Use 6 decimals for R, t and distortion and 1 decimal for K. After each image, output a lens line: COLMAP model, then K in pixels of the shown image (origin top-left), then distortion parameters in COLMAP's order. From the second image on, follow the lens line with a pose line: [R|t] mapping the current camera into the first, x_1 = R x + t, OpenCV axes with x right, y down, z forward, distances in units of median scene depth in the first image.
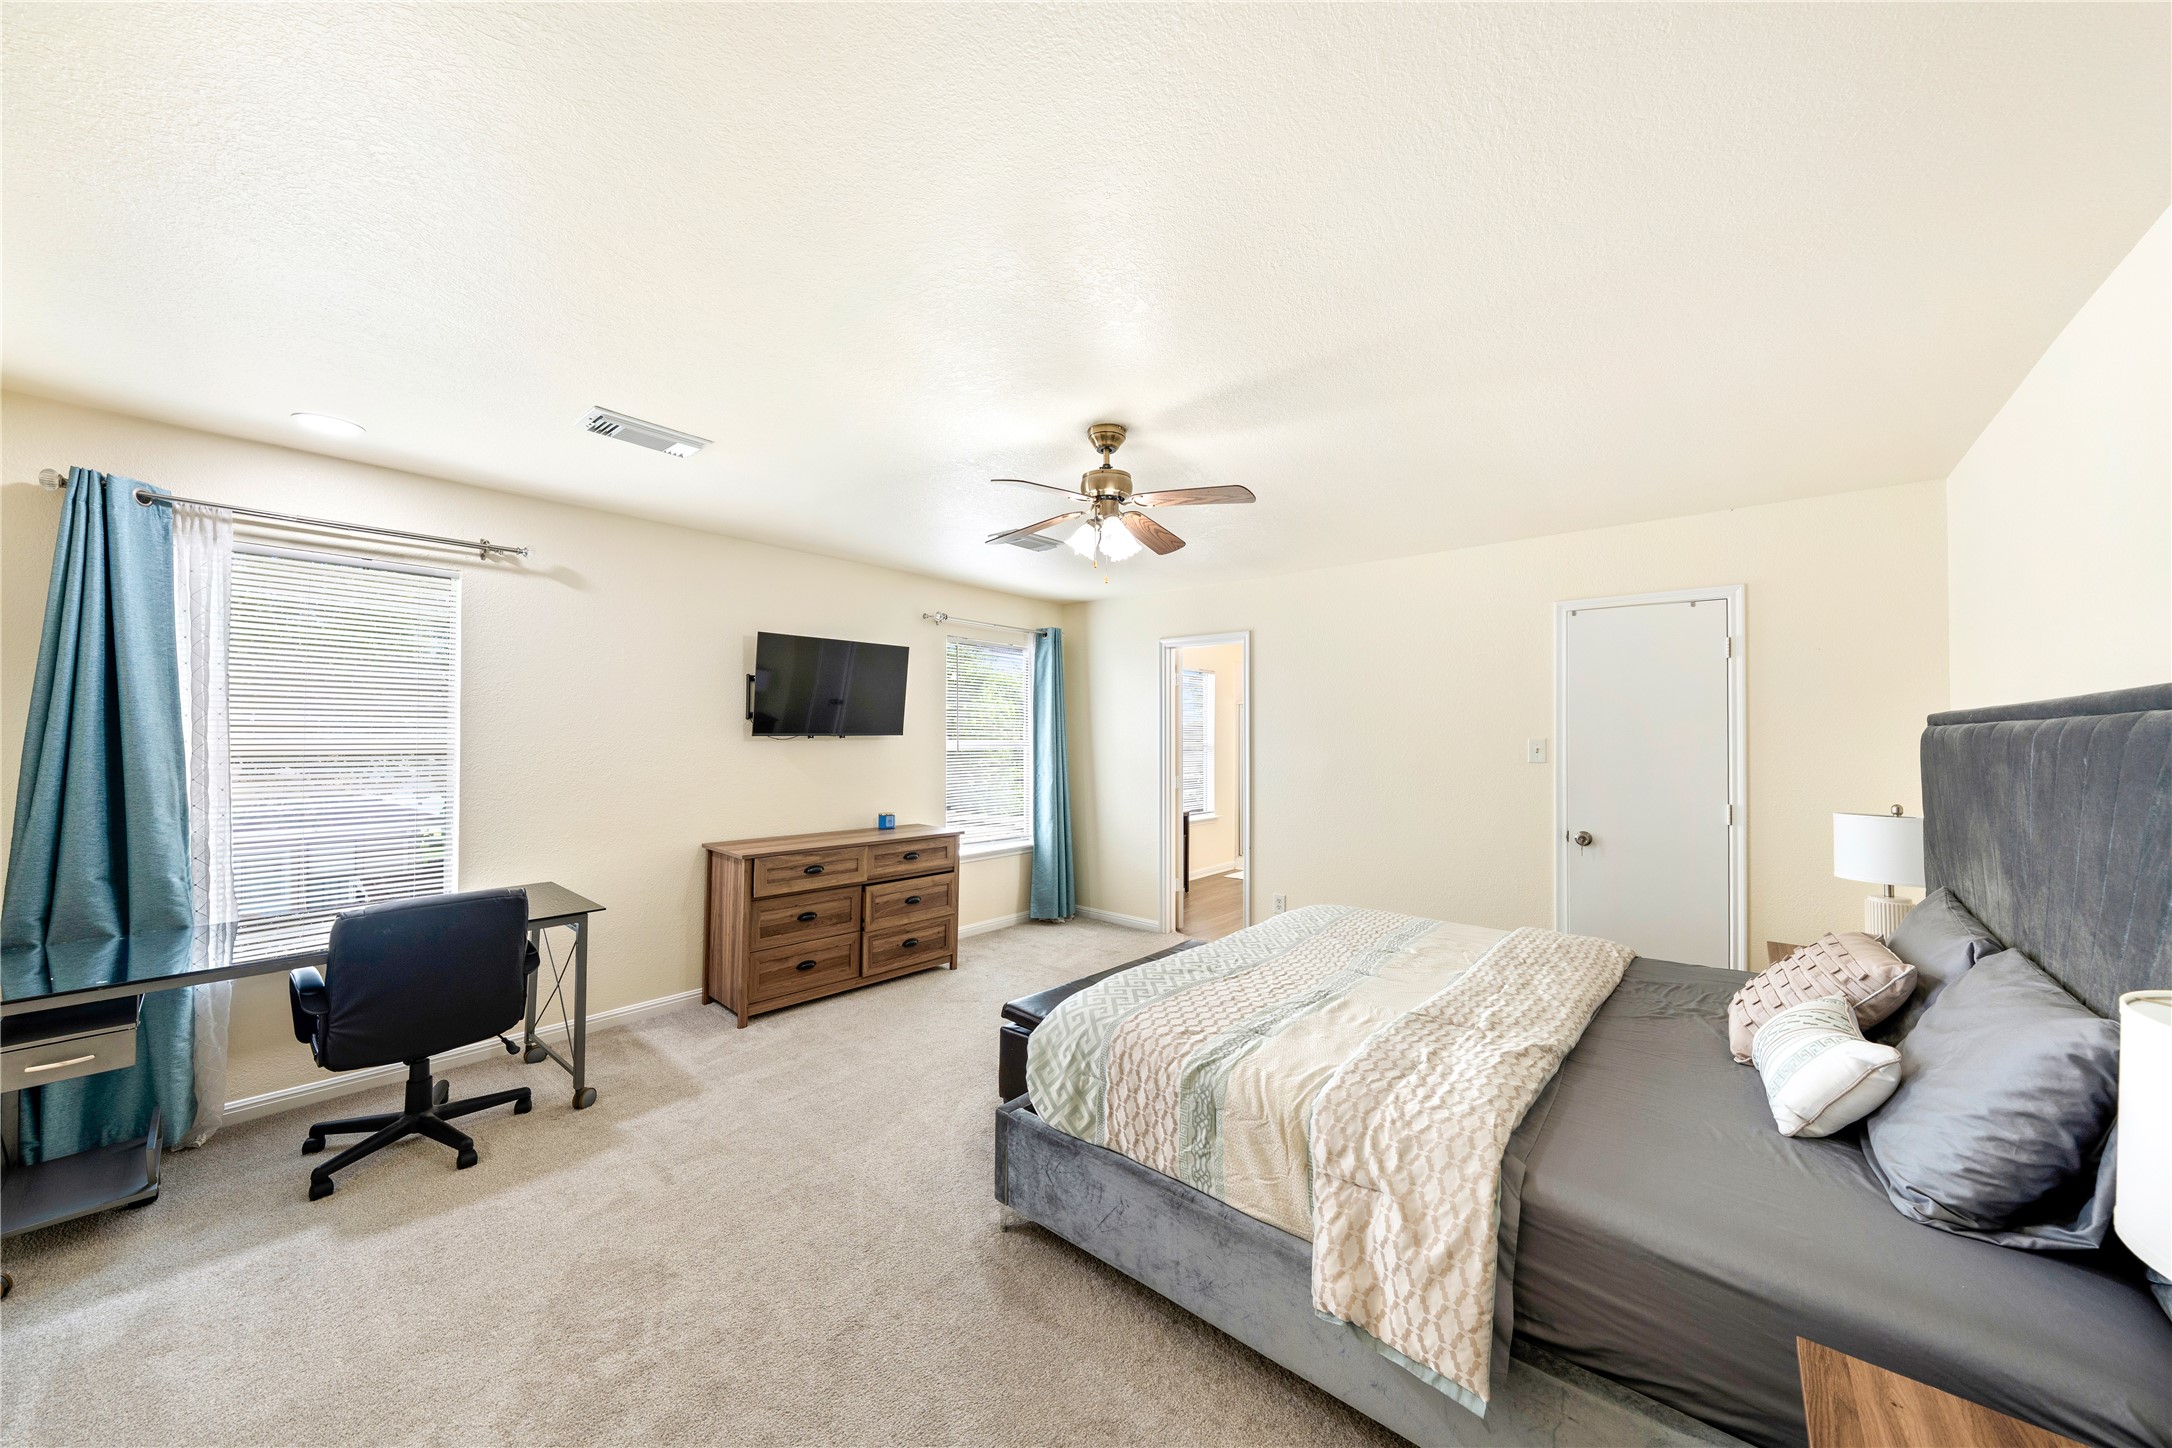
lens RADIAL K [[756.5, 0, 1092.4], [0, 756.5, 730.1], [0, 0, 1]] dist [-0.000871, 0.000135]
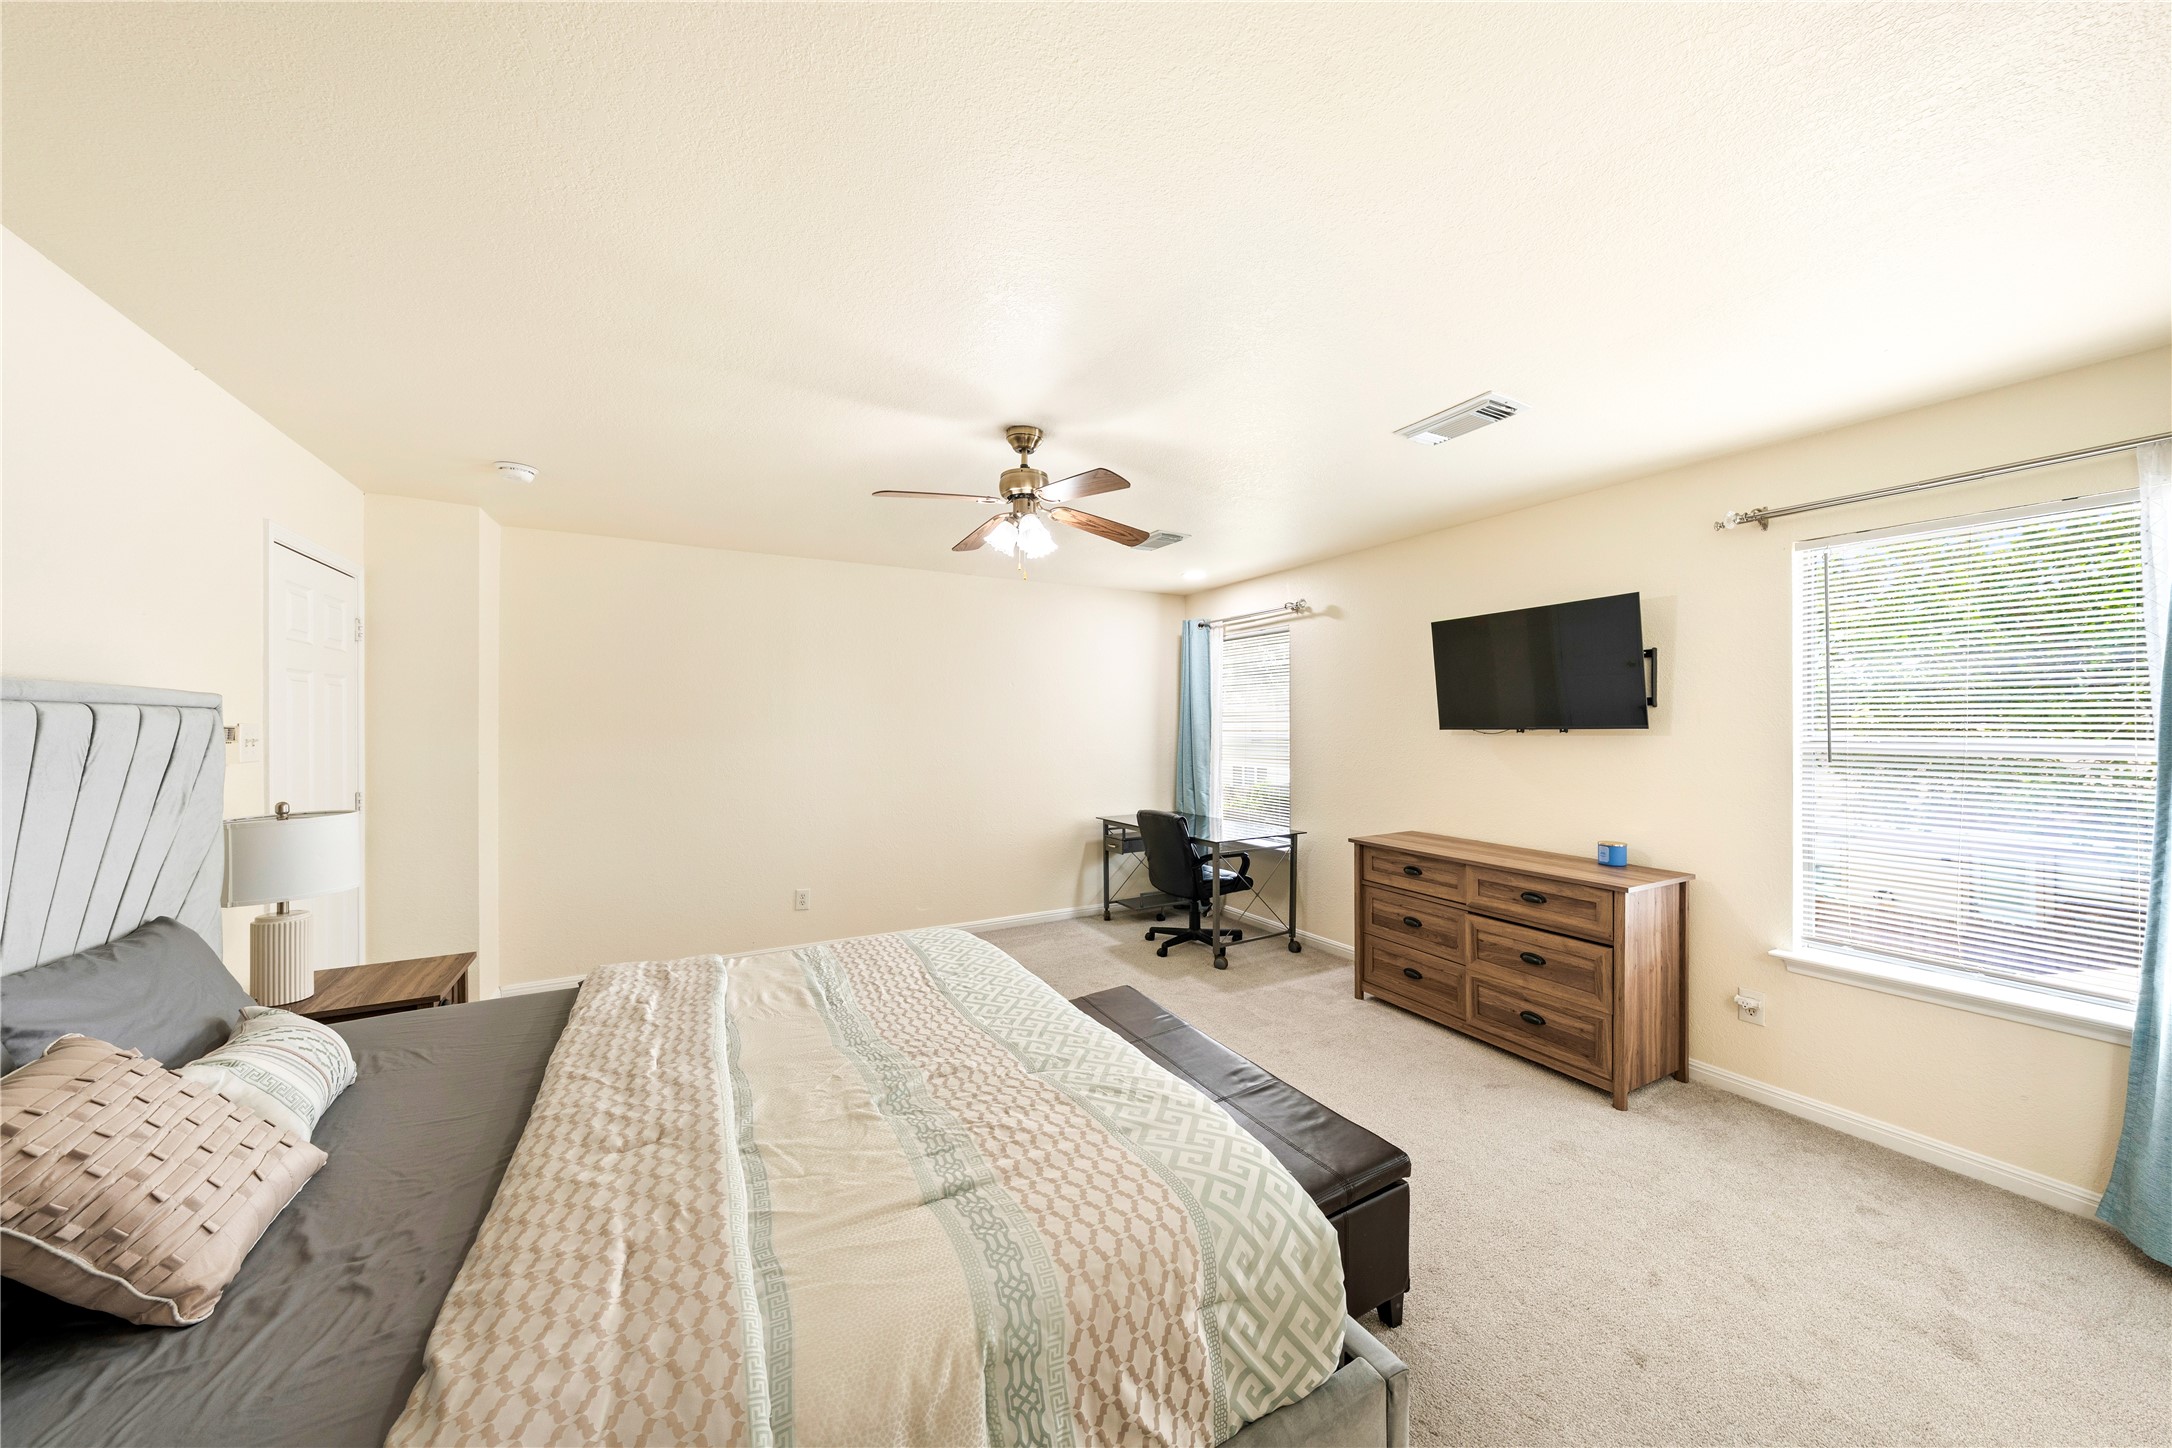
lens RADIAL K [[756.5, 0, 1092.4], [0, 756.5, 730.1], [0, 0, 1]] dist [-0.000871, 0.000135]
pose [[-0.371900, 0.001068, -0.928272, 0.631297], [0.012594, 0.999913, -0.003895, 0.010086], [0.928187, -0.013140, -0.371882, 0.984230]]
